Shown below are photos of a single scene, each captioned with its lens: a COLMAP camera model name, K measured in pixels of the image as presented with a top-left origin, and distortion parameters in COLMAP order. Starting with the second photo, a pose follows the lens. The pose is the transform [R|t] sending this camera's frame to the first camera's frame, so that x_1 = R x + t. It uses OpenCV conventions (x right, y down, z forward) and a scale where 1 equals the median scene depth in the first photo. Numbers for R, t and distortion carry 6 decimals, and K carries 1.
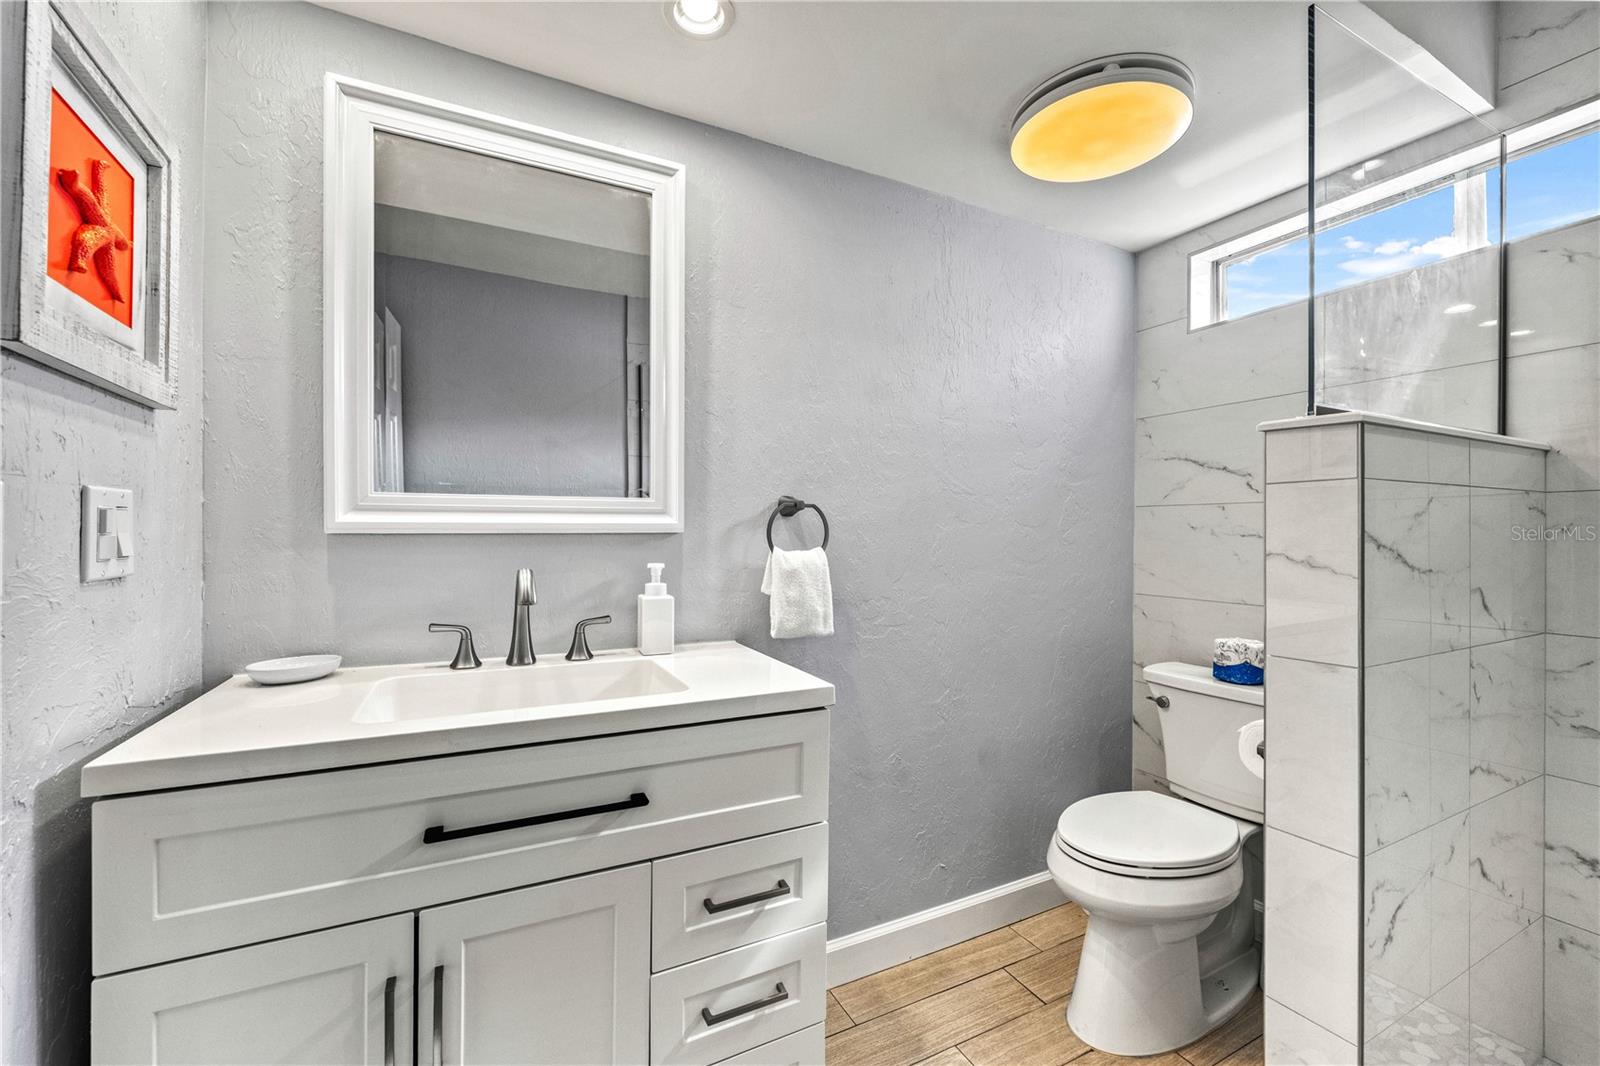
lens RADIAL K [[637.8, 0, 796.9], [0, 637.8, 532.0], [0, 0, 1]] dist [-0.003103, 0.000057]
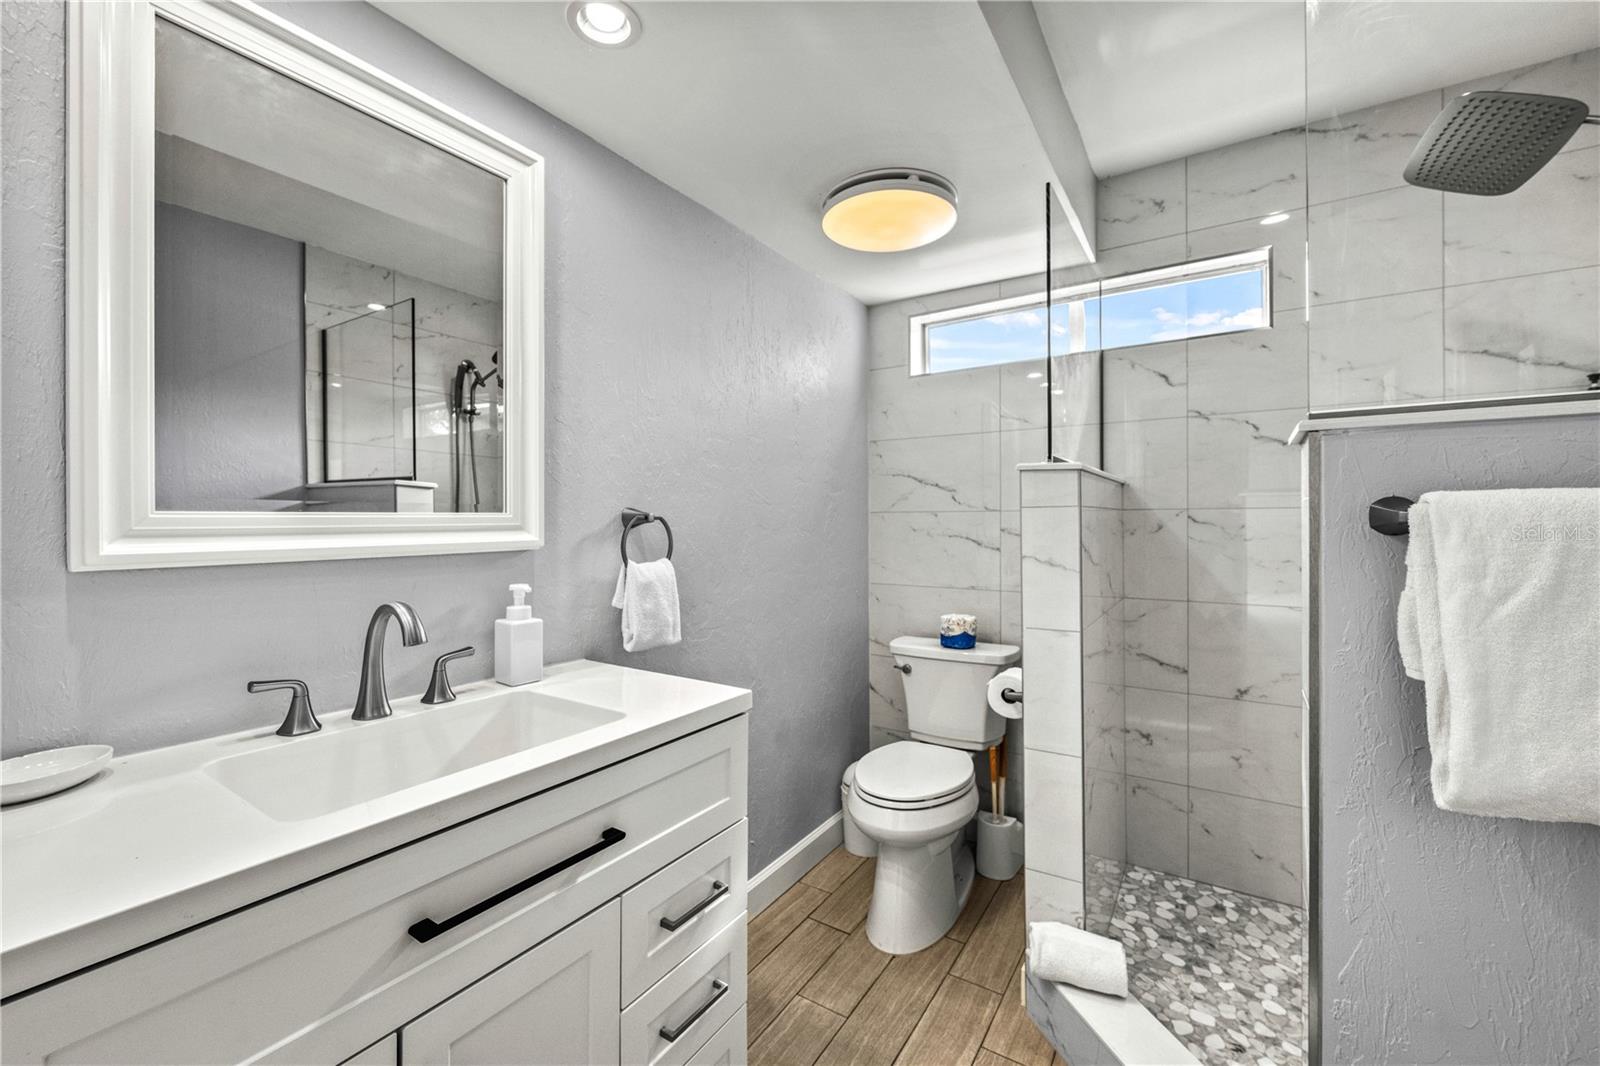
lens RADIAL K [[629.2, 0, 800.0], [0, 629.2, 520.1], [0, 0, 1]] dist [0.000032, -0.000090]
pose [[0.873236, -0.004748, 0.487274, -0.281203], [0.007428, 0.999966, -0.003568, -0.034035], [-0.487241, 0.006736, 0.873242, 0.010242]]
